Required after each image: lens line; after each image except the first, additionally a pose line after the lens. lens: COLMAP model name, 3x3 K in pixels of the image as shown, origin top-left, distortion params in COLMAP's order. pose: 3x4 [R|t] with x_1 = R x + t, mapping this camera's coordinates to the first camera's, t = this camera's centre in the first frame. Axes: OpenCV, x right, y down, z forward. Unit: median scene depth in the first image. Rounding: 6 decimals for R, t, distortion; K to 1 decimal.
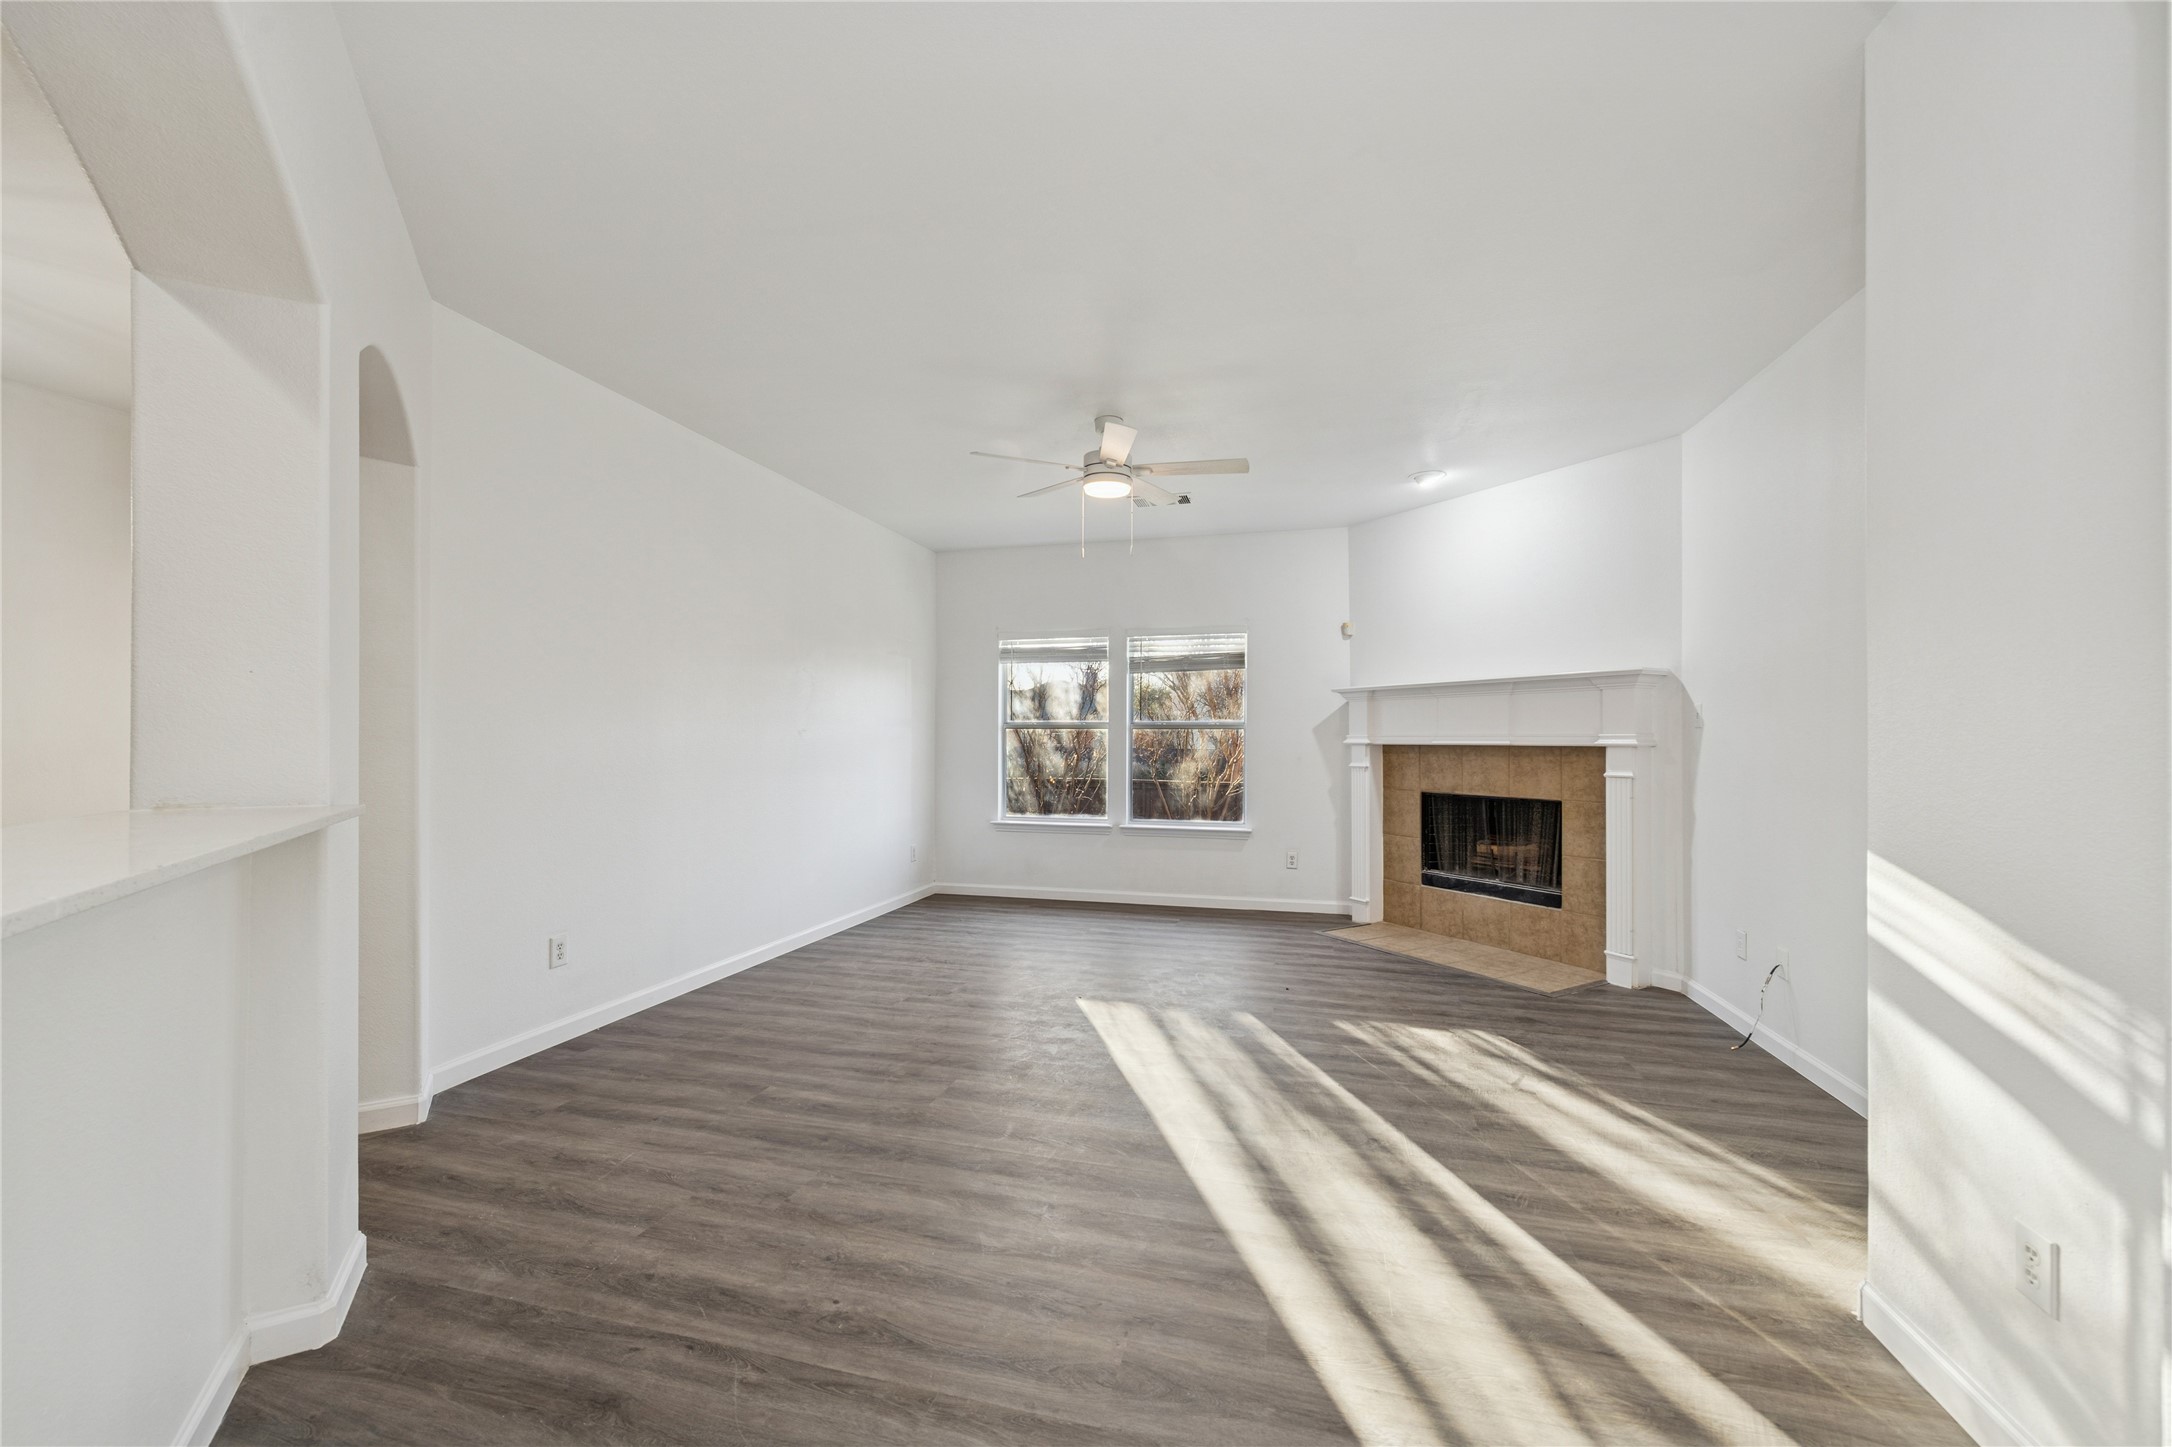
lens RADIAL K [[894.6, 0, 1086.5], [0, 894.6, 742.0], [0, 0, 1]] dist [0.001567, 0.000356]
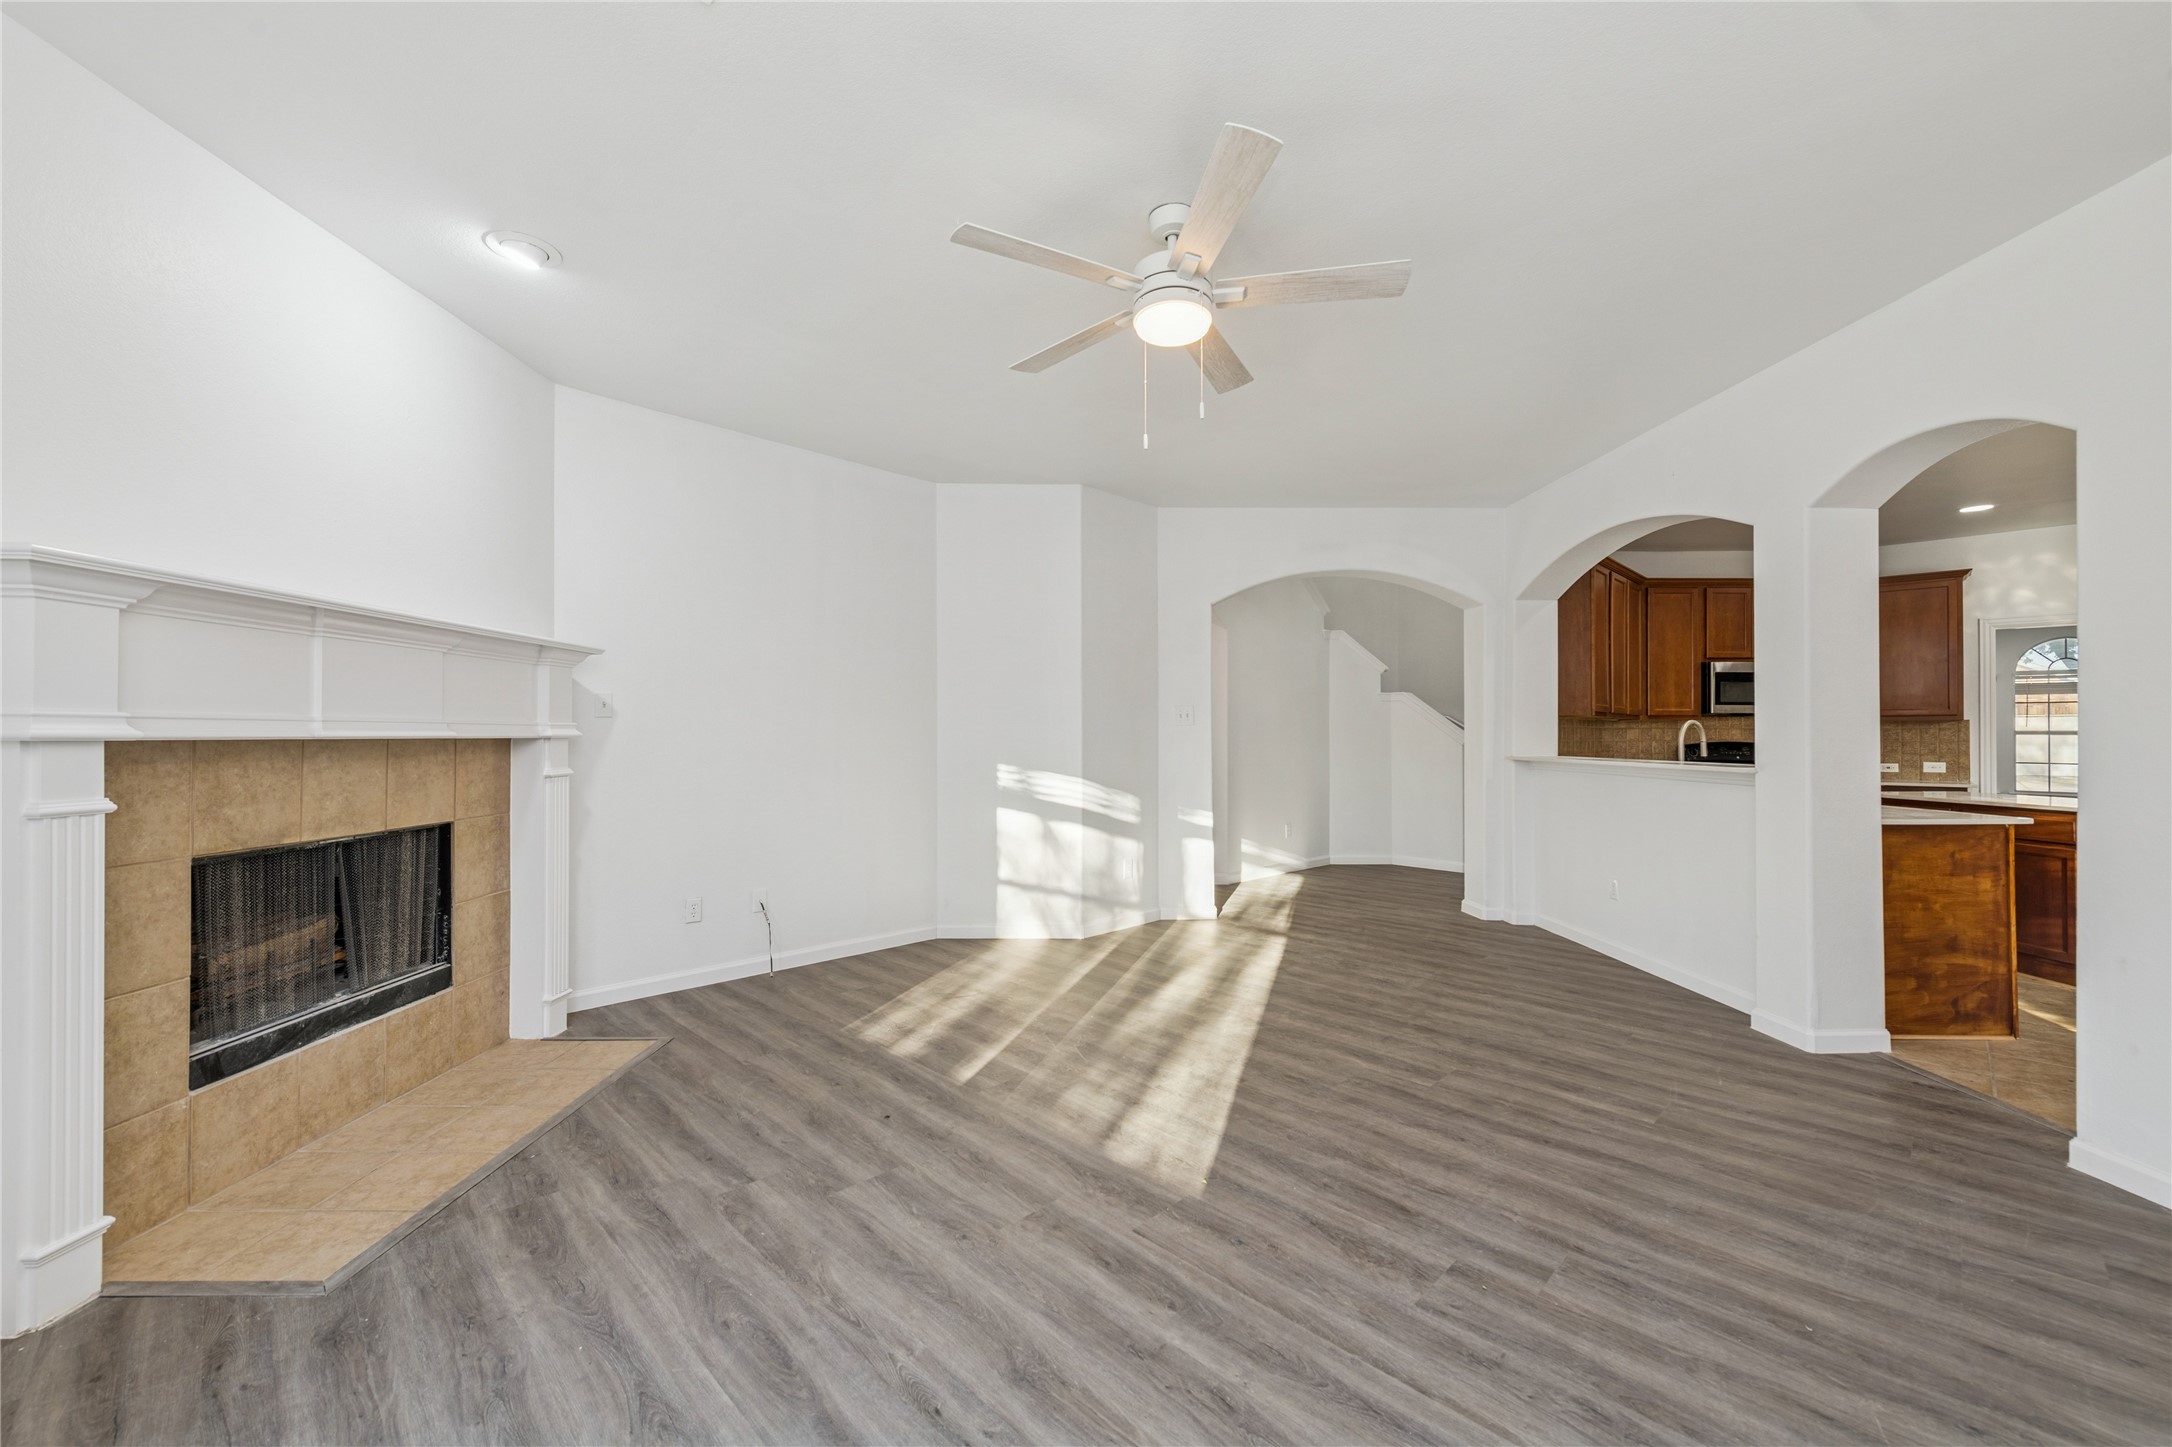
lens RADIAL K [[875.8, 0, 1074.6], [0, 875.8, 725.6], [0, 0, 1]] dist [-0.000480, -0.000048]
pose [[-0.868085, 0.000942, 0.496414, -0.189665], [-0.003919, 0.999954, -0.008749, -0.001382], [-0.496400, -0.009540, -0.868042, 1.359214]]
